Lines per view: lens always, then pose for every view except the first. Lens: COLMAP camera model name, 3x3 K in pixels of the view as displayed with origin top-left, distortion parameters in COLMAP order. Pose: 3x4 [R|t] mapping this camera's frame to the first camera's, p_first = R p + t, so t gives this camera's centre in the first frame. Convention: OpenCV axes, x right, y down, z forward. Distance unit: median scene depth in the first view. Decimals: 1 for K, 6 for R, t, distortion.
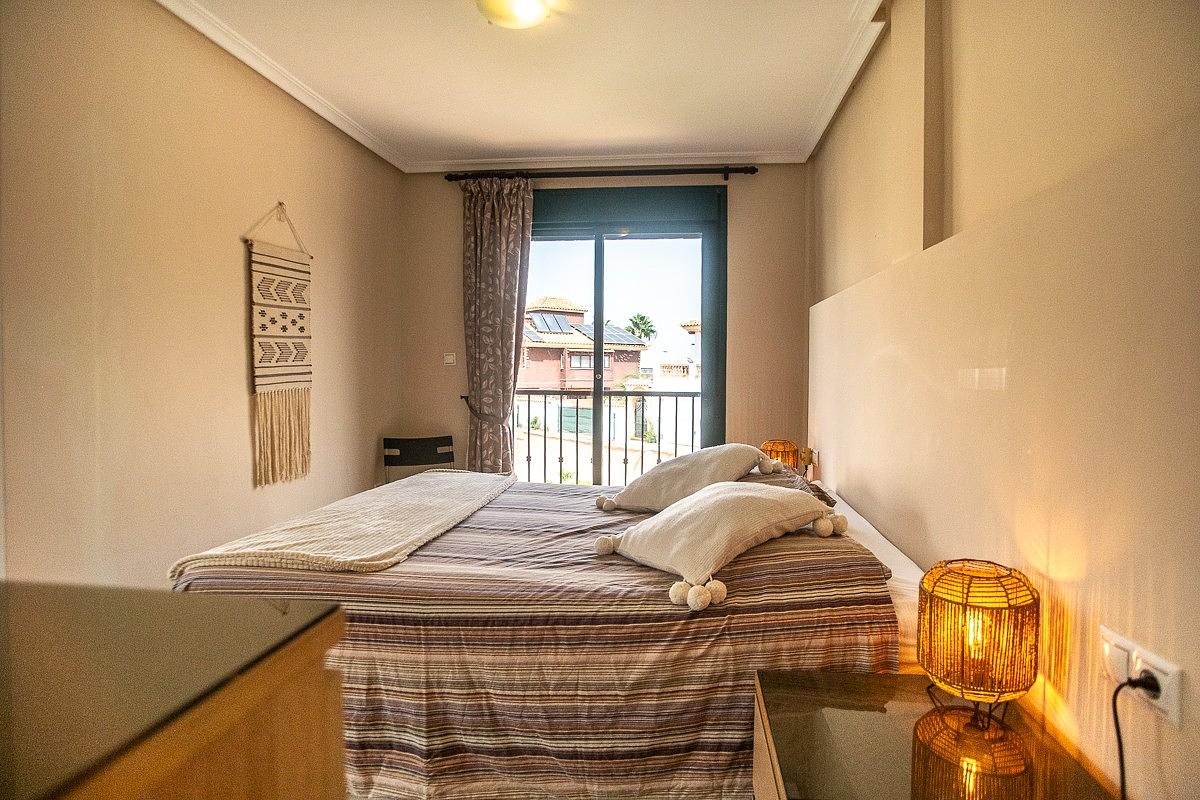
lens RADIAL K [[614.1, 0, 603.2], [0, 614.1, 393.9], [0, 0, 1]] dist [-0.036170, 0.011973]
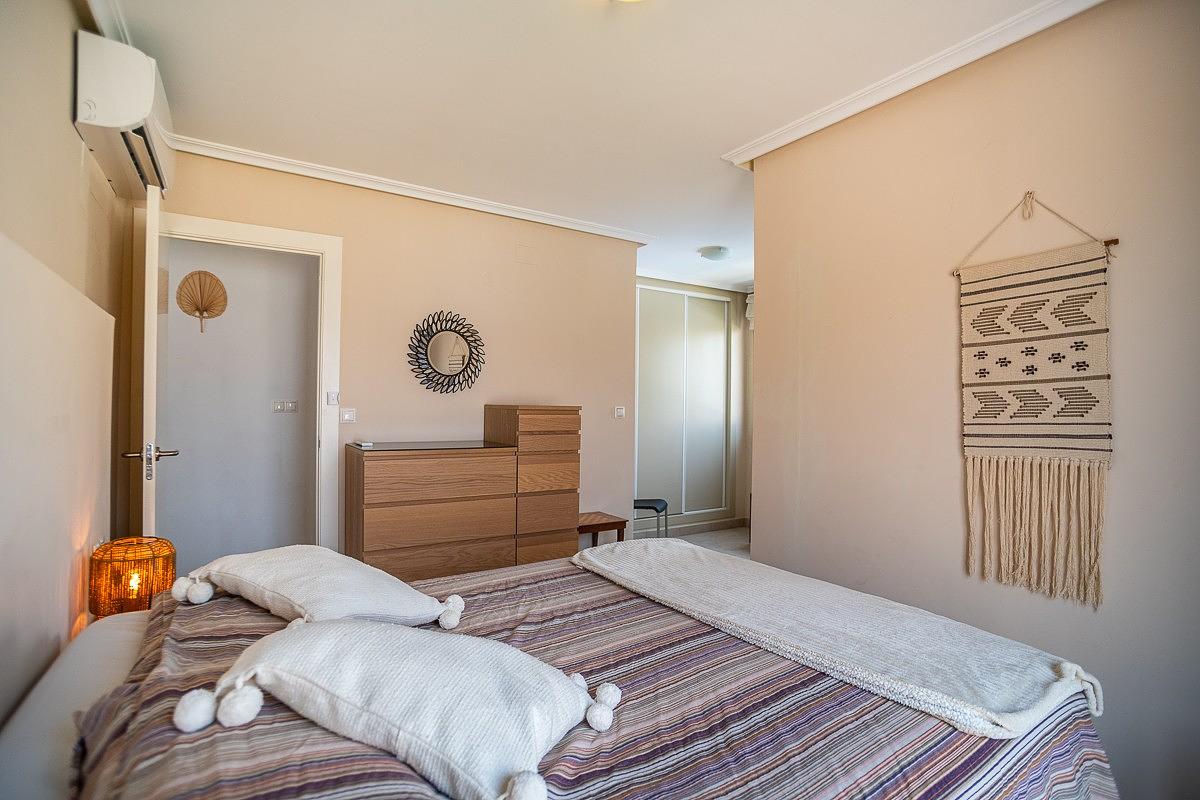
lens RADIAL K [[614.1, 0, 597.8], [0, 614.1, 399.0], [0, 0, 1]] dist [-0.036170, 0.011973]
pose [[-0.768079, -0.011621, -0.640249, 0.298900], [-0.031251, 0.999324, 0.019351, -0.072269], [0.639592, 0.034871, -0.767924, 1.219414]]
